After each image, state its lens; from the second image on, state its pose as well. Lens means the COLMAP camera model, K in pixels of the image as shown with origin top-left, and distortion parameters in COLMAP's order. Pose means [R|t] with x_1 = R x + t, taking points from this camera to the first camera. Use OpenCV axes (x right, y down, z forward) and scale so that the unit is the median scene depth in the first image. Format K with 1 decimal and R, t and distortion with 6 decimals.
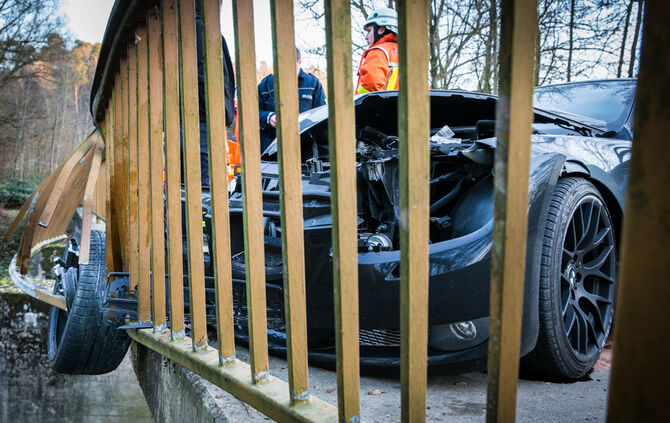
lens RADIAL K [[624.2, 0, 331.1], [0, 624.2, 209.2], [0, 0, 1]] dist [-0.041165, -0.024159]
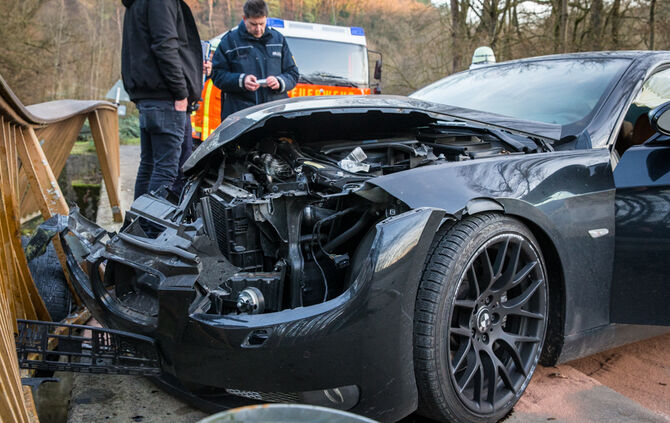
lens RADIAL K [[674.6, 0, 337.7], [0, 674.6, 209.7], [0, 0, 1]] dist [-0.057909, 0.000000]
pose [[0.996212, 0.000894, -0.086952, 0.262491], [0.009189, 0.993265, 0.115498, -0.172172], [0.086470, -0.115859, 0.989495, 0.015981]]
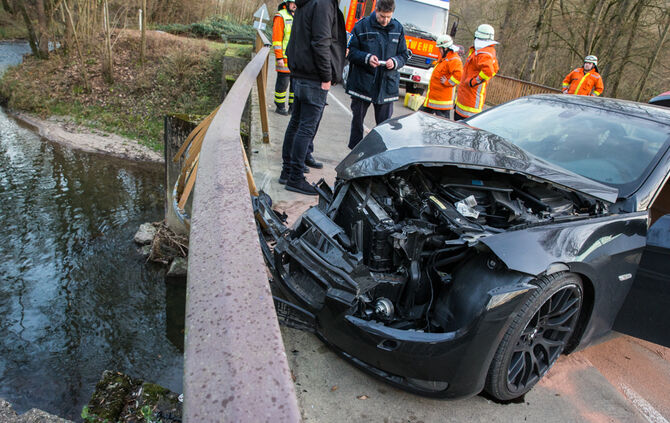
lens RADIAL K [[464.0, 0, 337.5], [0, 464.0, 230.5], [0, 0, 1]] dist [-0.104402, 0.061079]
pose [[0.967433, 0.195654, -0.160604, 0.093559], [-0.120835, 0.914477, 0.386175, -0.429056], [0.222425, -0.354192, 0.908337, 0.090173]]
